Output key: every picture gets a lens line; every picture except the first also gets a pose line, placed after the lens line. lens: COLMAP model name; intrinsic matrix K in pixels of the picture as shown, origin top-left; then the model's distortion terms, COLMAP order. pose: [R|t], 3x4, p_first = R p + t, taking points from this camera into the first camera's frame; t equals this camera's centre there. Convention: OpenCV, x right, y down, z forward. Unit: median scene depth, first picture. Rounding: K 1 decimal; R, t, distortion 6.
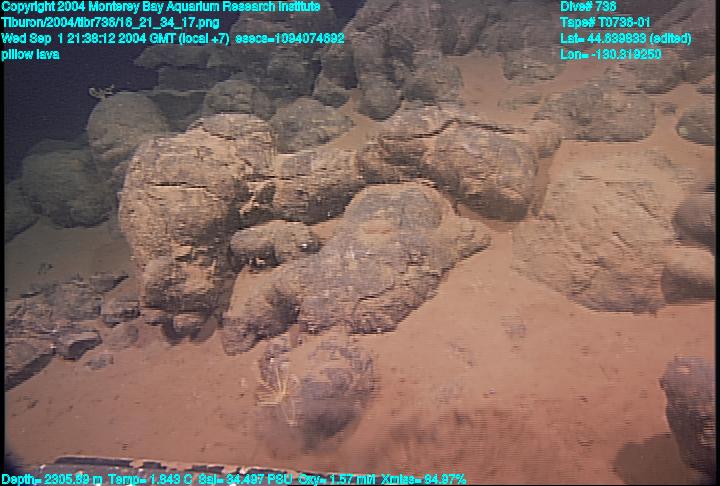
lens RADIAL K [[475.6, 0, 361.3], [0, 475.6, 259.3], [0, 0, 1]] dist [-0.105035, 0.118169]
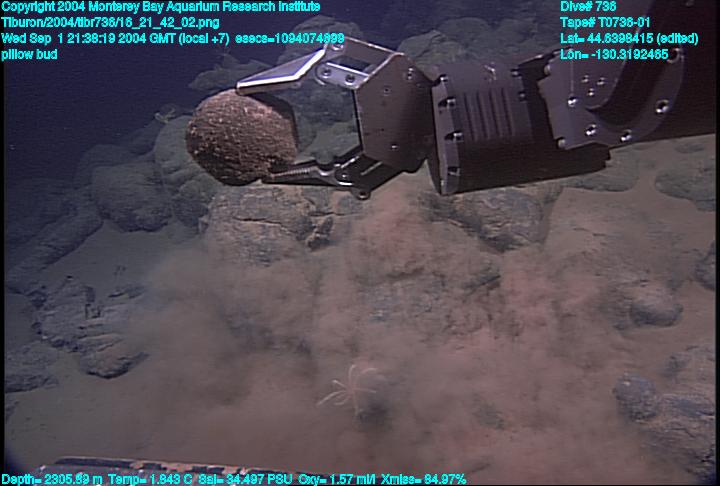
lens RADIAL K [[475.6, 0, 361.3], [0, 475.6, 259.3], [0, 0, 1]] dist [-0.105035, 0.118169]
pose [[0.999711, 0.019500, -0.014051, -0.088873], [-0.018934, 0.999046, 0.039343, -0.104754], [0.014805, -0.039066, 0.999127, -0.263087]]
